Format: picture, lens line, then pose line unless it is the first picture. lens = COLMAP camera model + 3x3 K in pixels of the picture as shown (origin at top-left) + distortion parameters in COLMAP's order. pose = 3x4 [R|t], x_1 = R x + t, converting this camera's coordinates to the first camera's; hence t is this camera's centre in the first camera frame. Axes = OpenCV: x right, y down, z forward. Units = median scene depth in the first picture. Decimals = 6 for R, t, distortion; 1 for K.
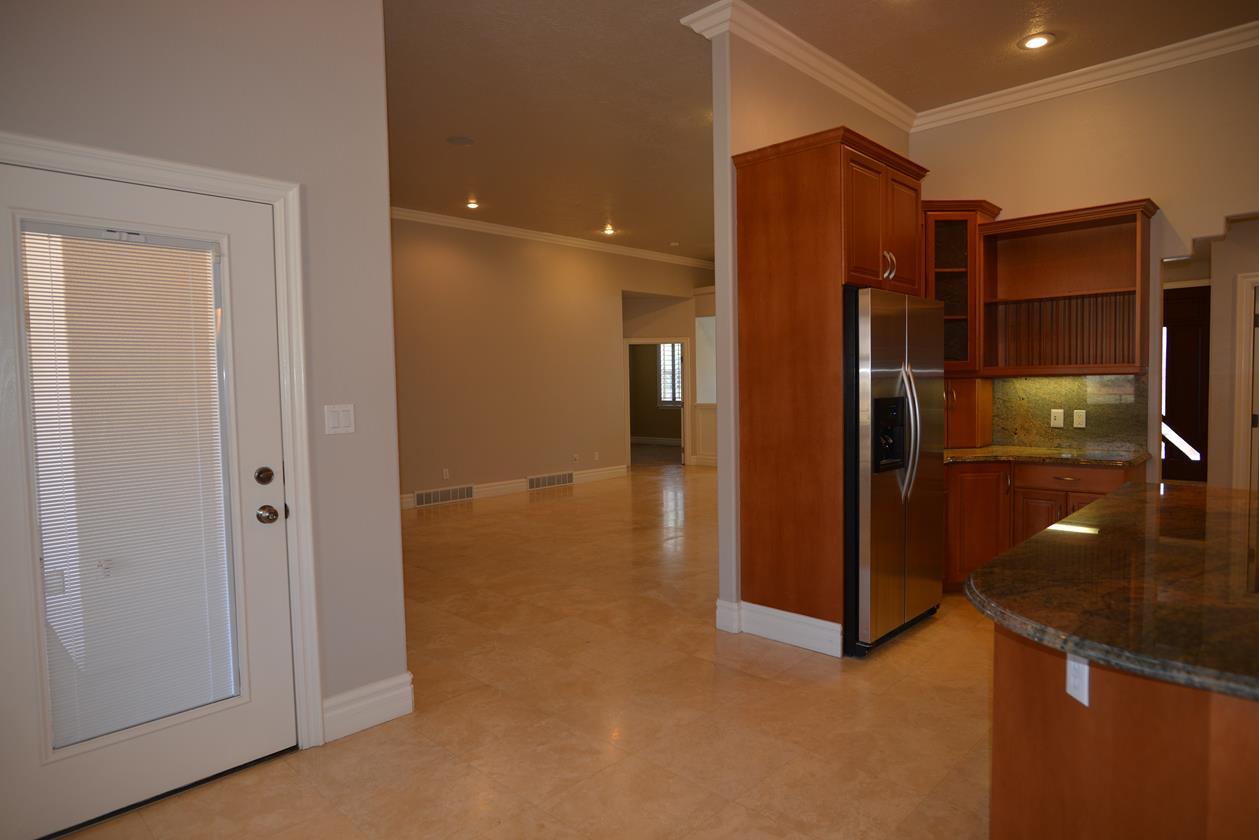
lens RADIAL K [[722.9, 0, 626.3], [0, 722.9, 418.2], [0, 0, 1]] dist [-0.036531, 0.014032]
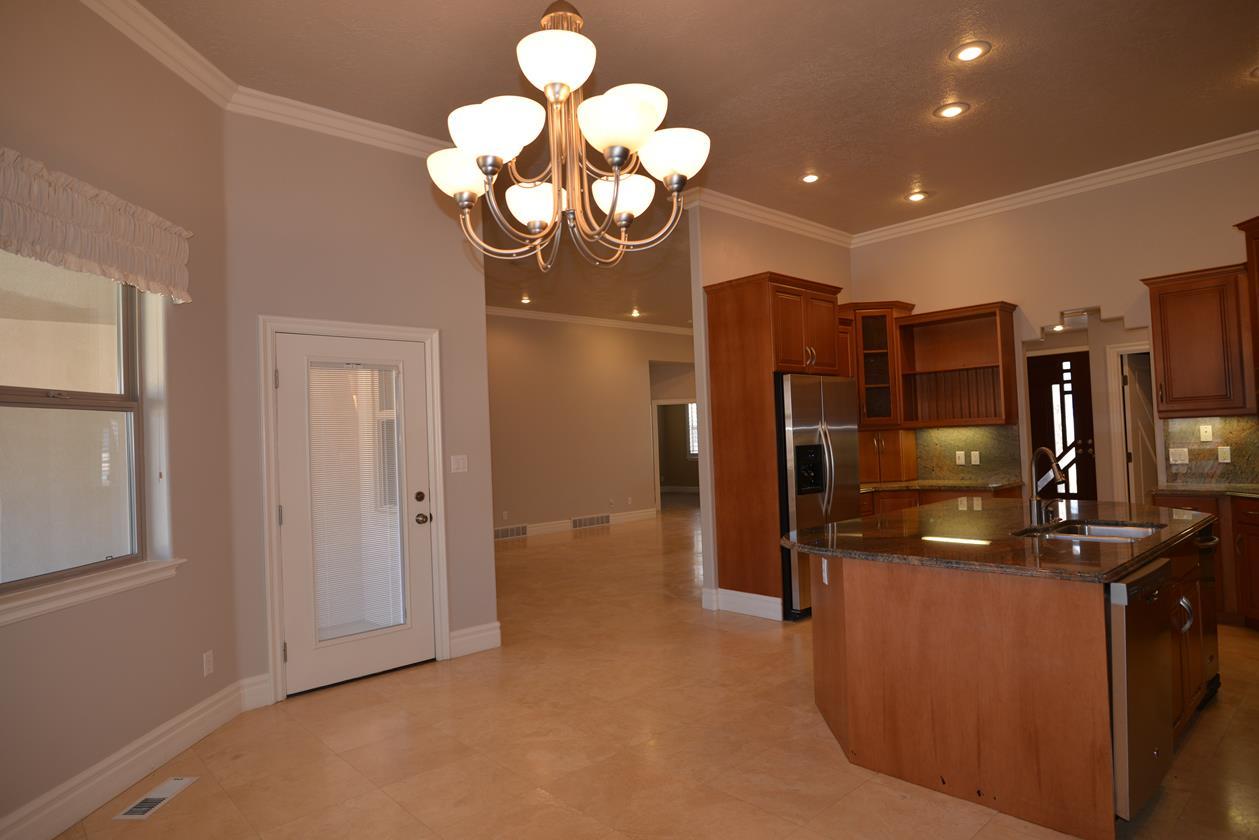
lens RADIAL K [[722.9, 0, 626.1], [0, 722.9, 419.8], [0, 0, 1]] dist [-0.036531, 0.014032]
pose [[0.997980, -0.021703, -0.059708, 0.060656], [0.017225, 0.997071, -0.074513, 0.019484], [0.061150, 0.073334, 0.995431, -0.423872]]
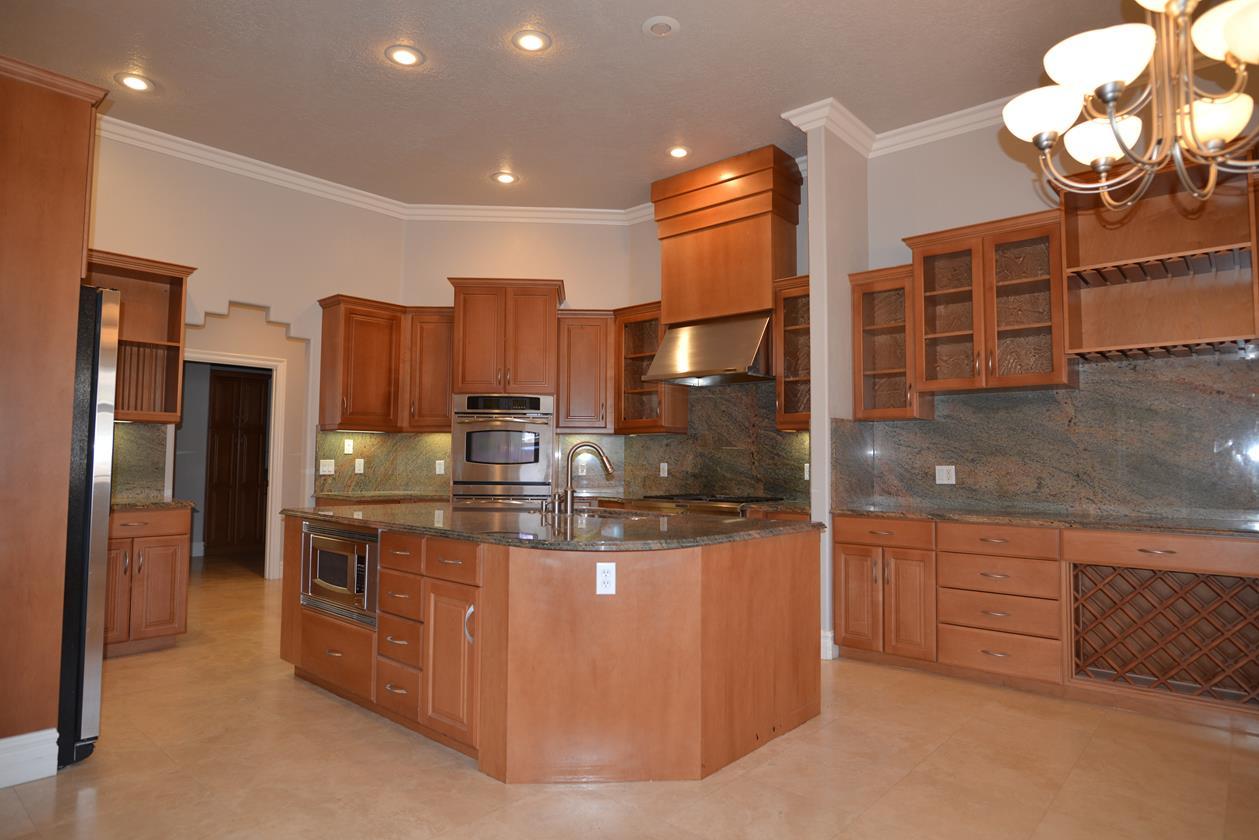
lens RADIAL K [[722.9, 0, 629.2], [0, 722.9, 419.9], [0, 0, 1]] dist [-0.036531, 0.014032]
pose [[-0.048498, 0.075588, 0.995959, -0.382181], [0.038206, 0.996543, -0.073772, 0.038075], [-0.998092, 0.034474, -0.051219, 0.351049]]
